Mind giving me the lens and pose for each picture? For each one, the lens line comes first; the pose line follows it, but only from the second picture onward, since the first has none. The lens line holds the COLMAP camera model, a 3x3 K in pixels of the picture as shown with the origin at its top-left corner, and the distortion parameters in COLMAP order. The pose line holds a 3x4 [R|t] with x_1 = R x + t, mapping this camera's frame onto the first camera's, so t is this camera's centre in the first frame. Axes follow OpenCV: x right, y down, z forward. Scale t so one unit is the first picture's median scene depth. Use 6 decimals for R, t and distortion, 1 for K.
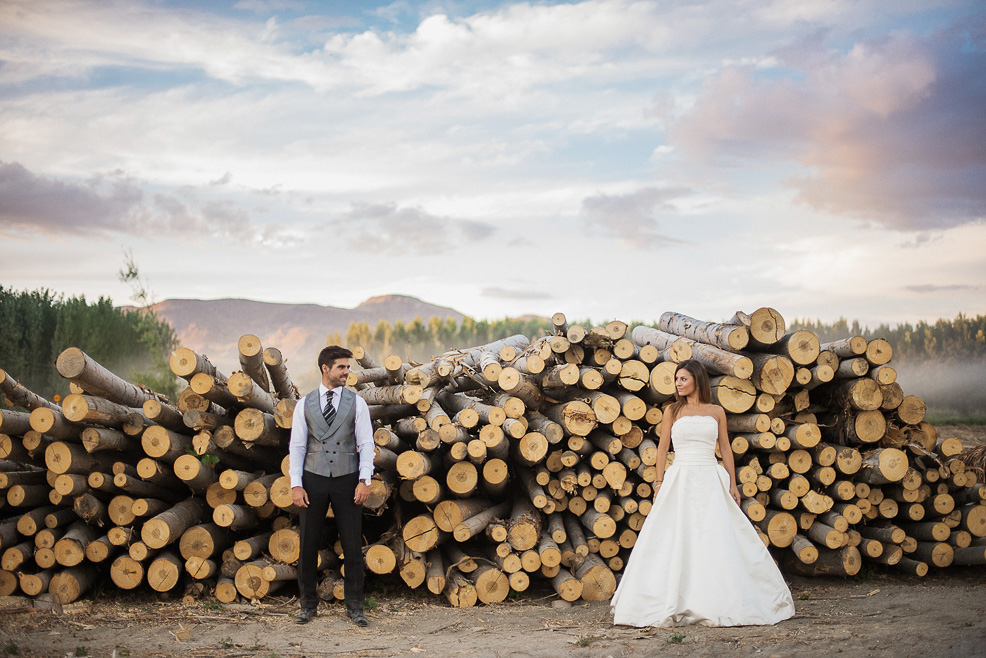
lens RADIAL K [[1458.7, 0, 494.3], [0, 1458.7, 328.4], [0, 0, 1]] dist [-0.118119, 0.000000]
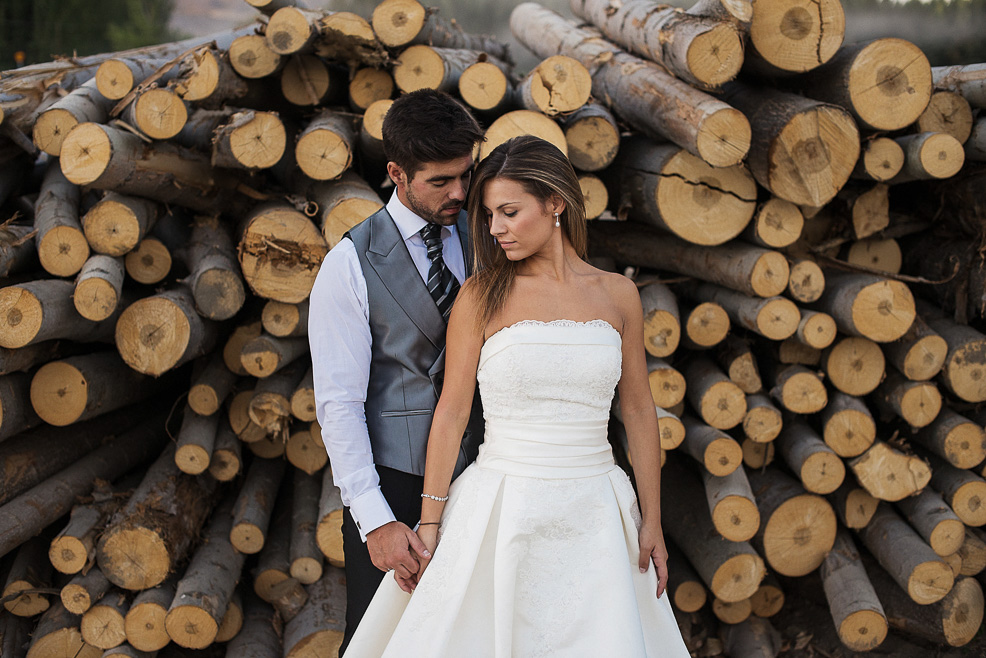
lens RADIAL K [[1458.7, 0, 493.8], [0, 1458.7, 328.9], [0, 0, 1]] dist [-0.118119, 0.000000]
pose [[0.999678, 0.024870, -0.005027, 0.113442], [-0.023061, 0.973193, 0.228830, -0.008047], [0.010583, -0.228640, 0.973453, 0.616969]]
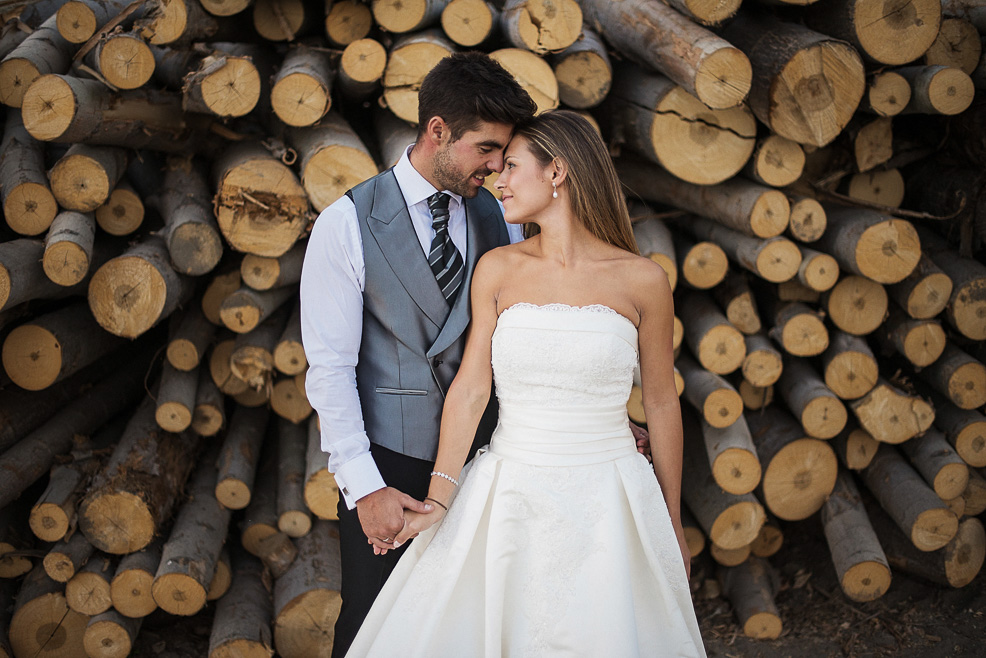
lens RADIAL K [[1458.7, 0, 493.3], [0, 1458.7, 333.4], [0, 0, 1]] dist [-0.118119, 0.000000]
pose [[0.999924, 0.006282, 0.010599, 0.110210], [-0.009347, 0.947251, 0.320357, -0.024843], [-0.008028, -0.320432, 0.947238, 0.637357]]
